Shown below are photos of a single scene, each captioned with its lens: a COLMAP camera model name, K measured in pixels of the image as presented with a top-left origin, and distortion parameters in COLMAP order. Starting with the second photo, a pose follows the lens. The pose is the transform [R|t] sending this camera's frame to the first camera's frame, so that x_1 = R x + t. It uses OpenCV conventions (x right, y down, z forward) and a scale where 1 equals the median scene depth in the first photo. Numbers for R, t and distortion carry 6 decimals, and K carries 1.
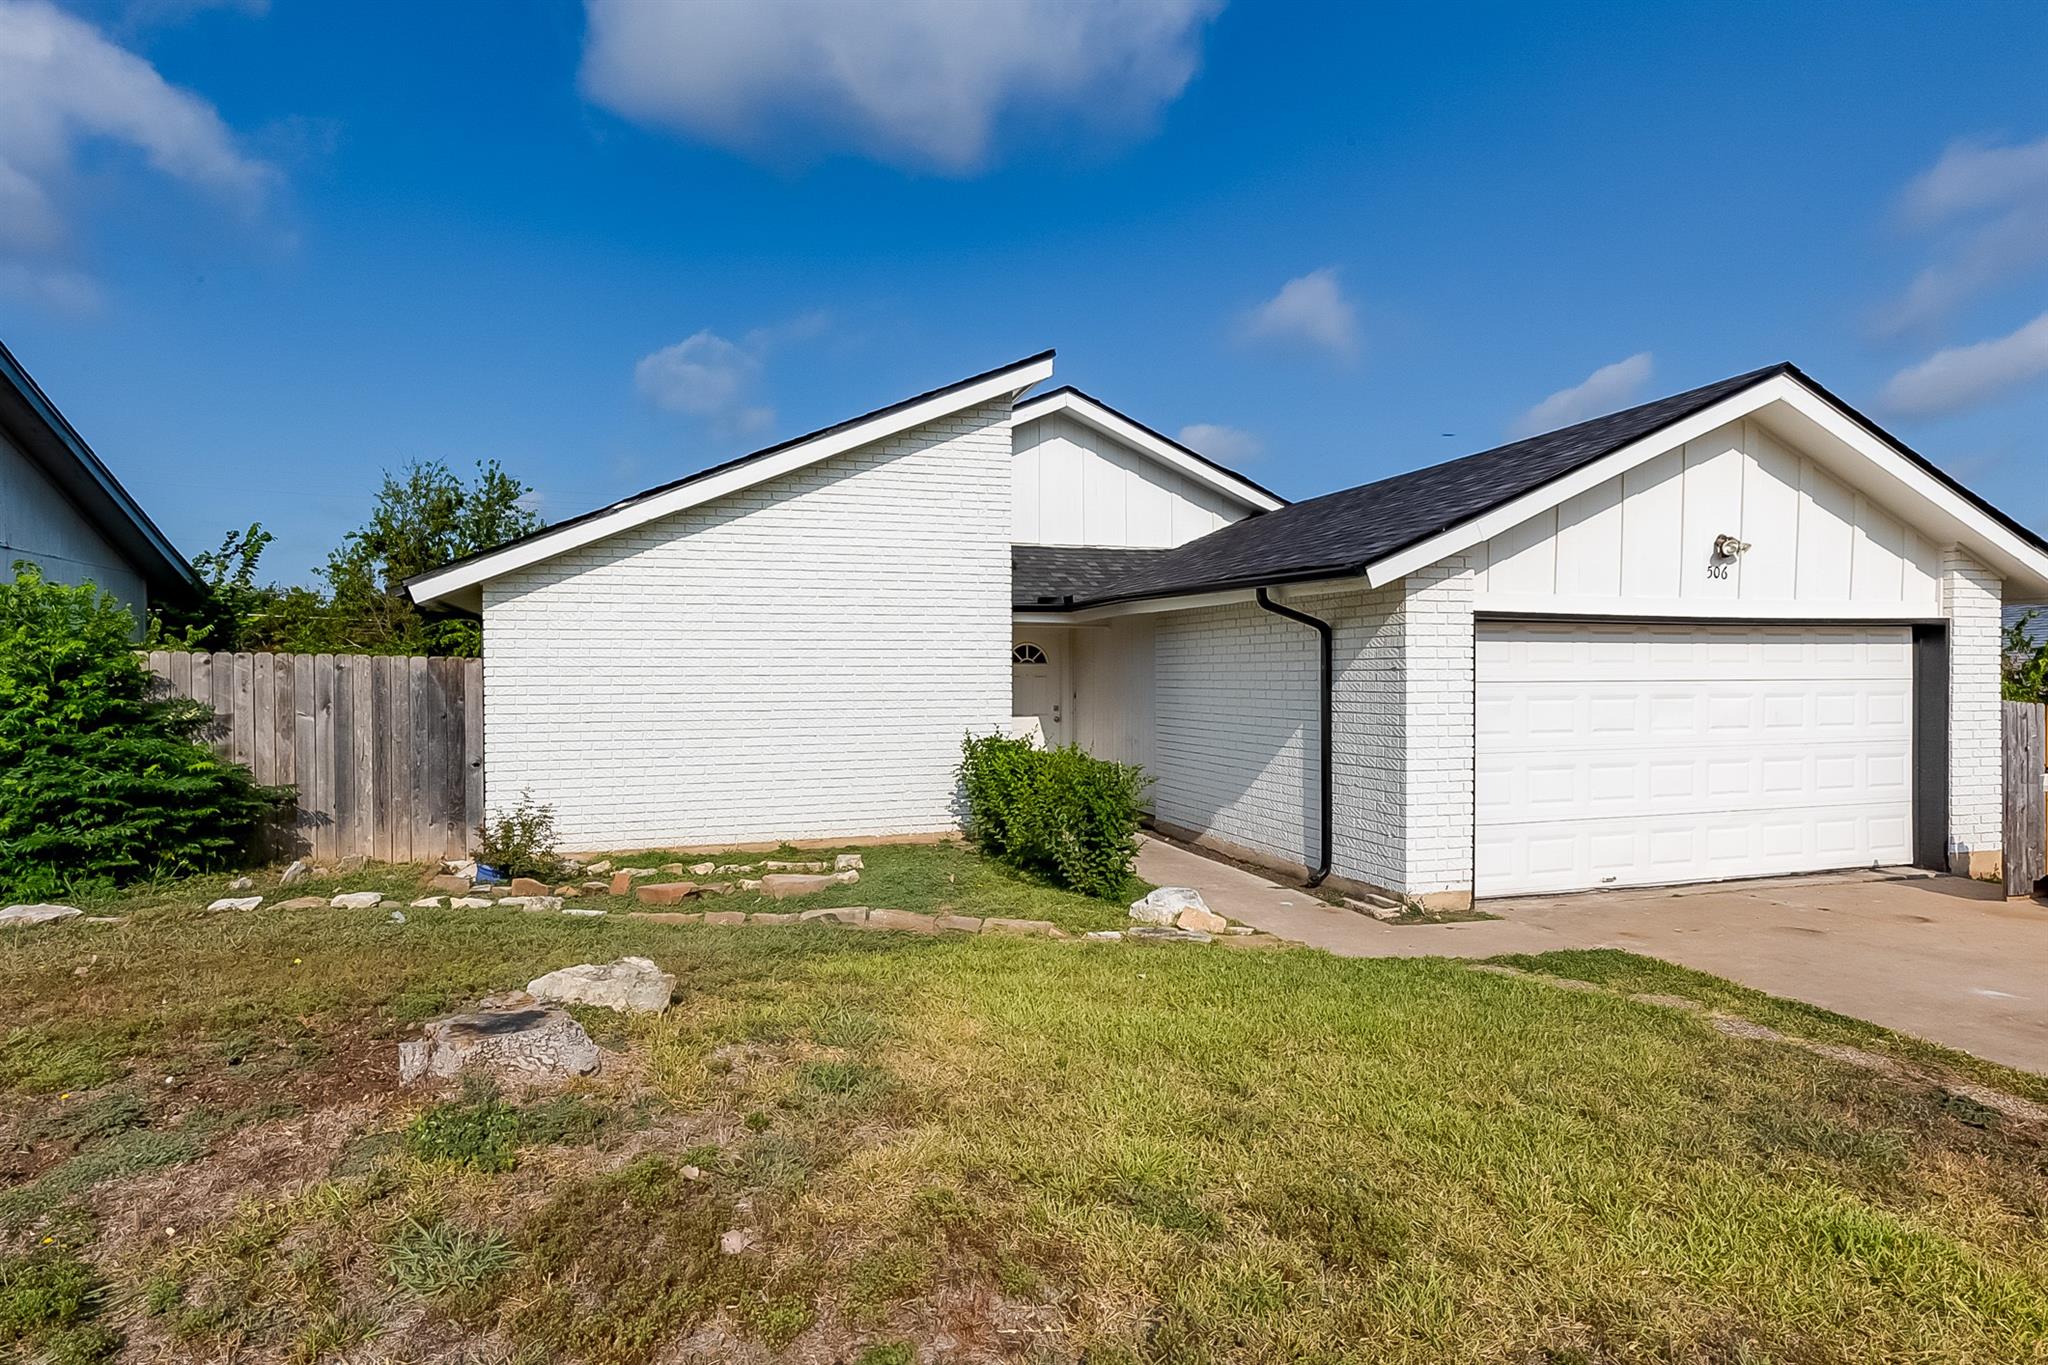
lens RADIAL K [[962.1, 0, 966.9], [0, 962.1, 686.9], [0, 0, 1]] dist [-0.000834, -0.000145]
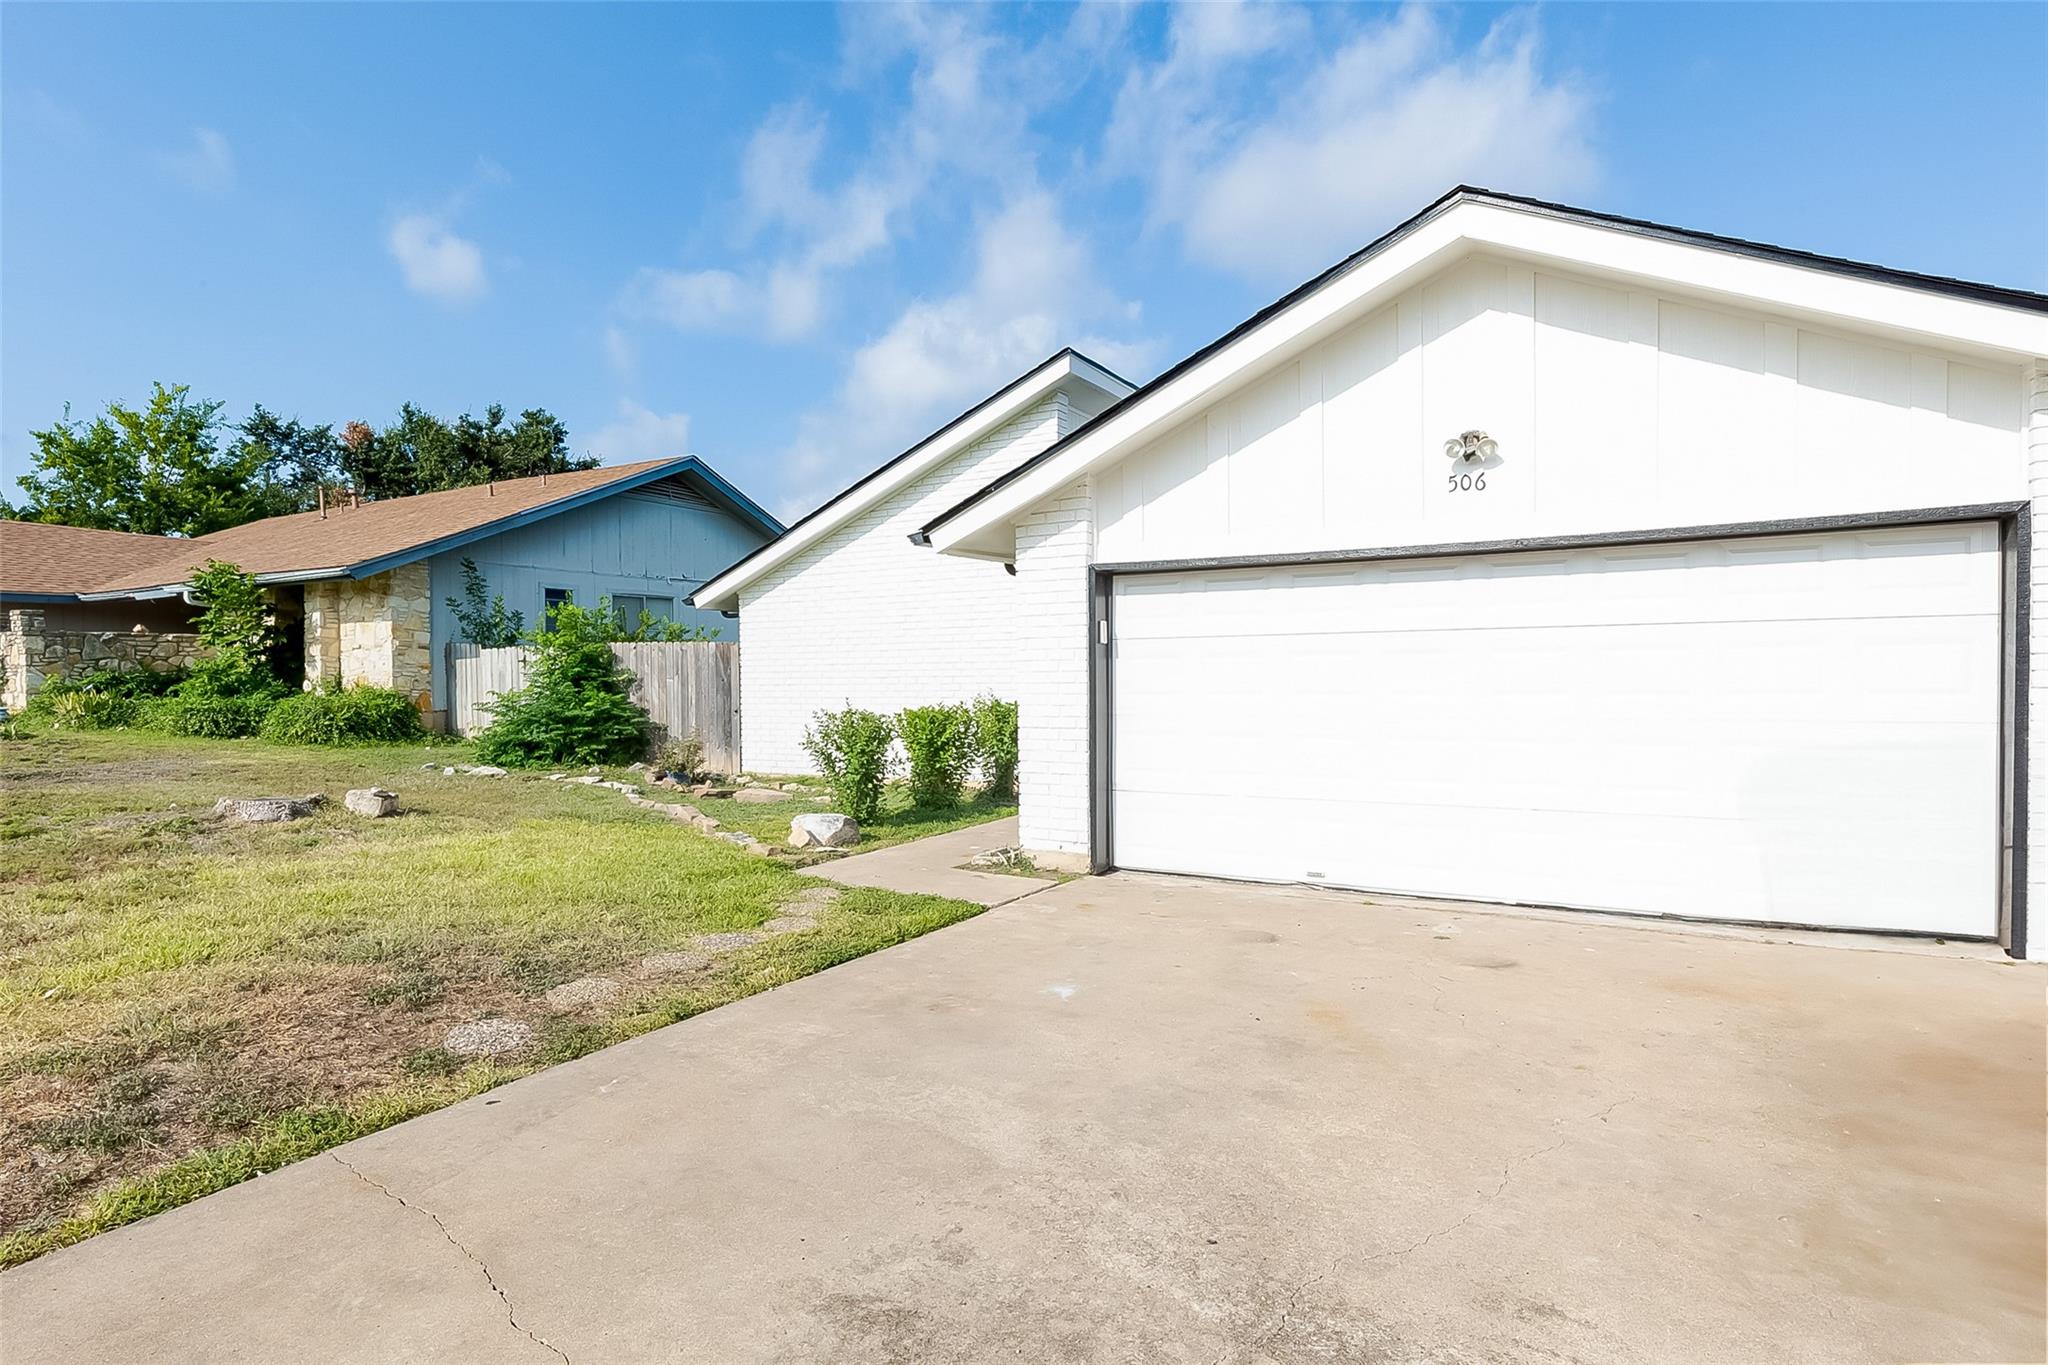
lens RADIAL K [[941.5, 0, 1083.8], [0, 941.5, 687.0], [0, 0, 1]] dist [-0.000878, -0.000221]
pose [[0.754717, 0.006244, -0.656021, 0.961322], [0.000289, 0.999951, 0.009851, 0.029109], [0.656050, -0.007624, 0.754679, 0.240936]]
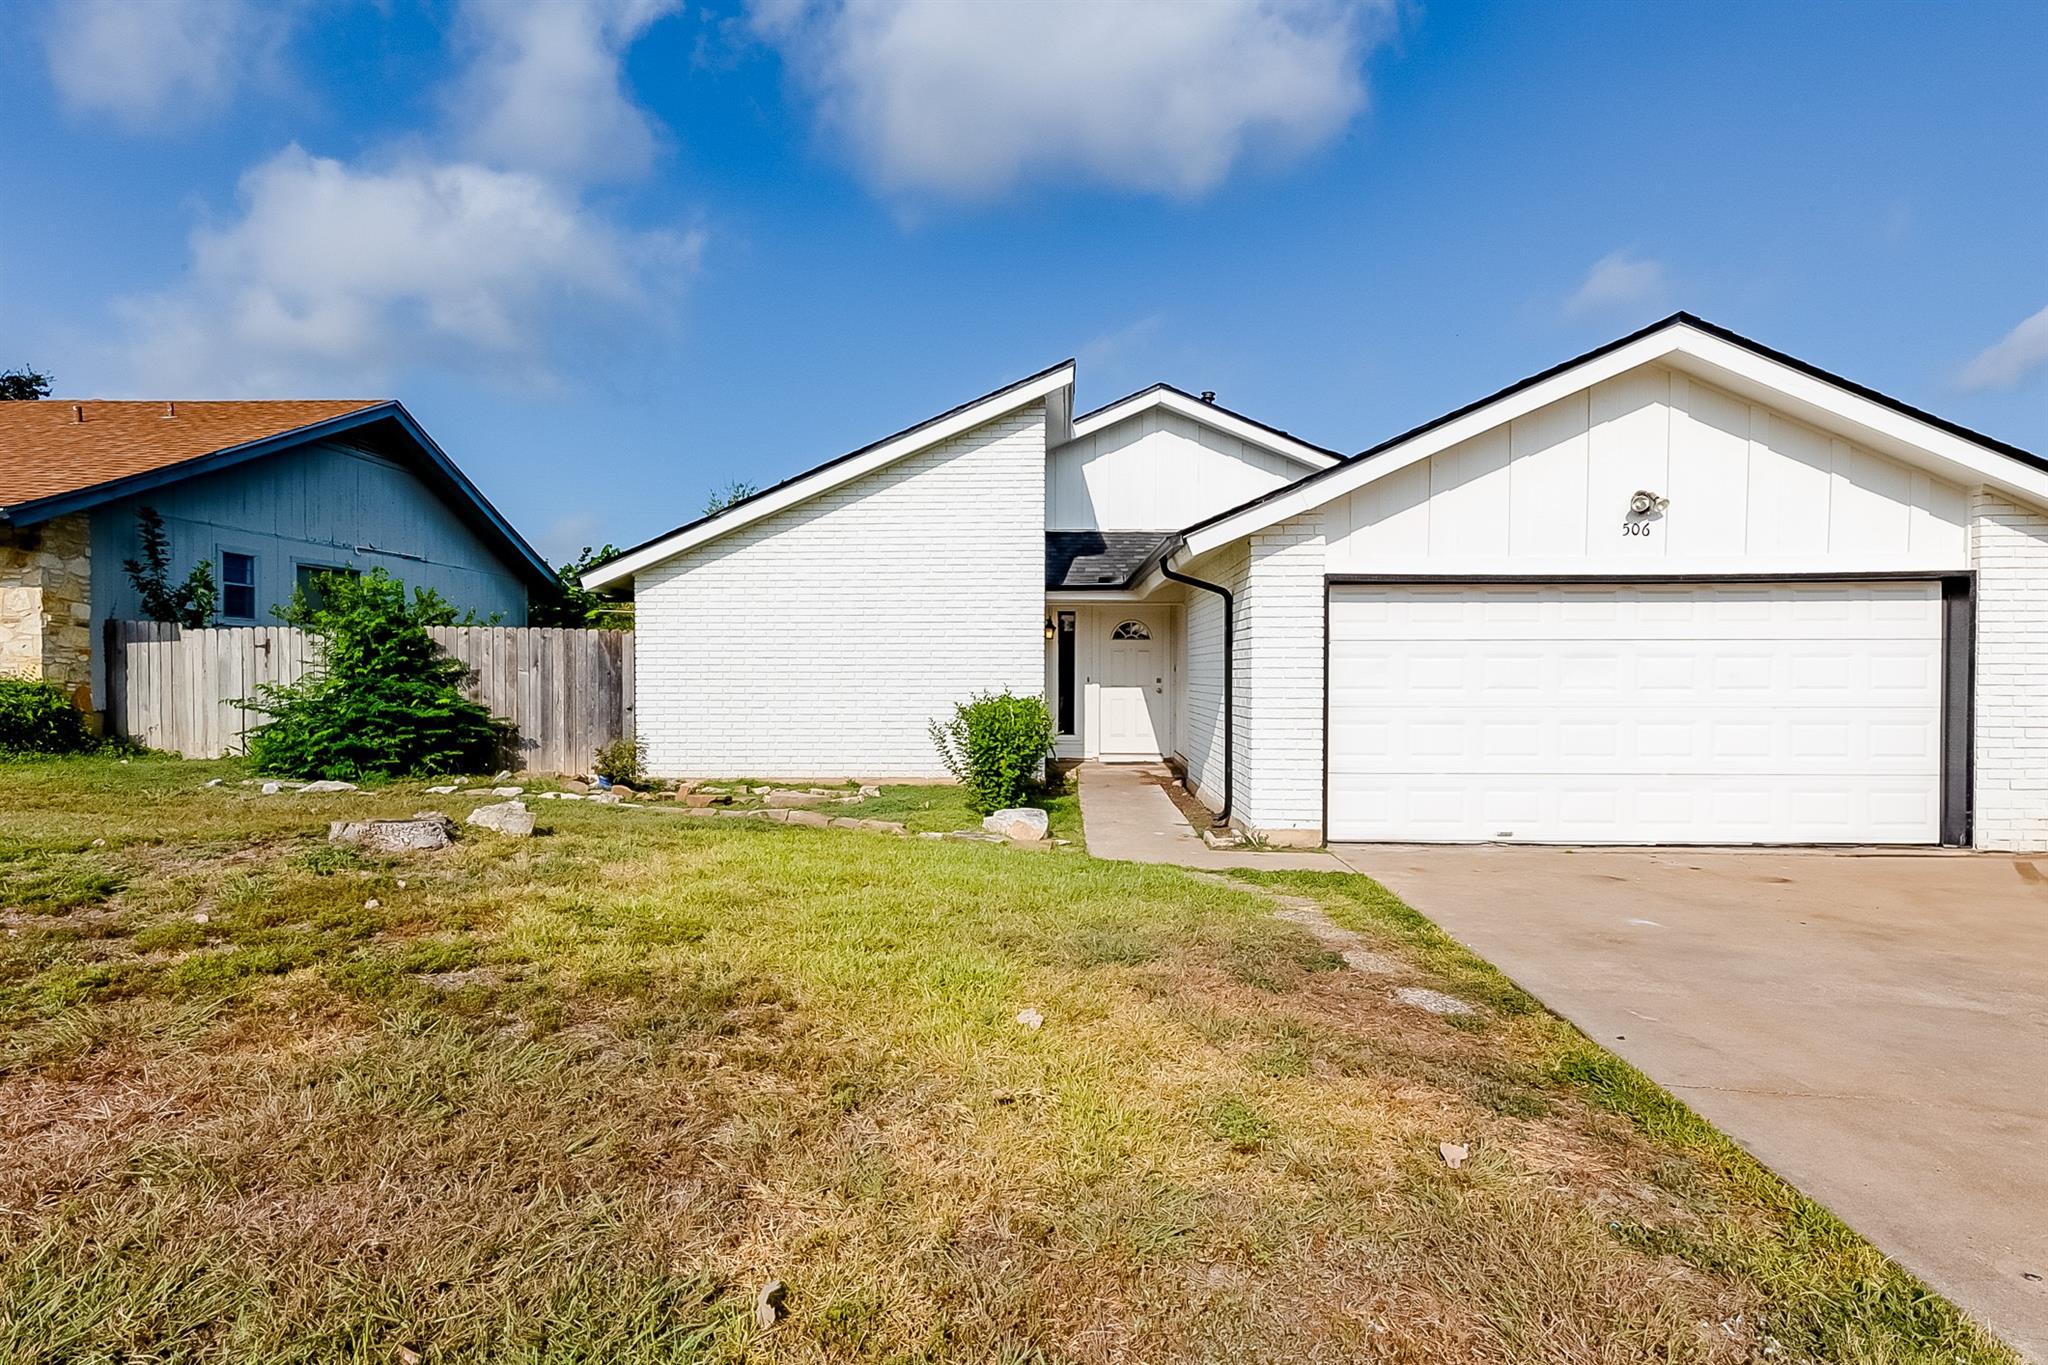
lens RADIAL K [[942.5, 0, 1010.9], [0, 942.5, 684.3], [0, 0, 1]] dist [0.000462, -0.000200]
pose [[0.951523, 0.009490, -0.307430, 0.437040], [-0.008061, 0.999950, 0.005918, 0.036009], [0.307470, -0.003153, 0.951552, -0.105923]]
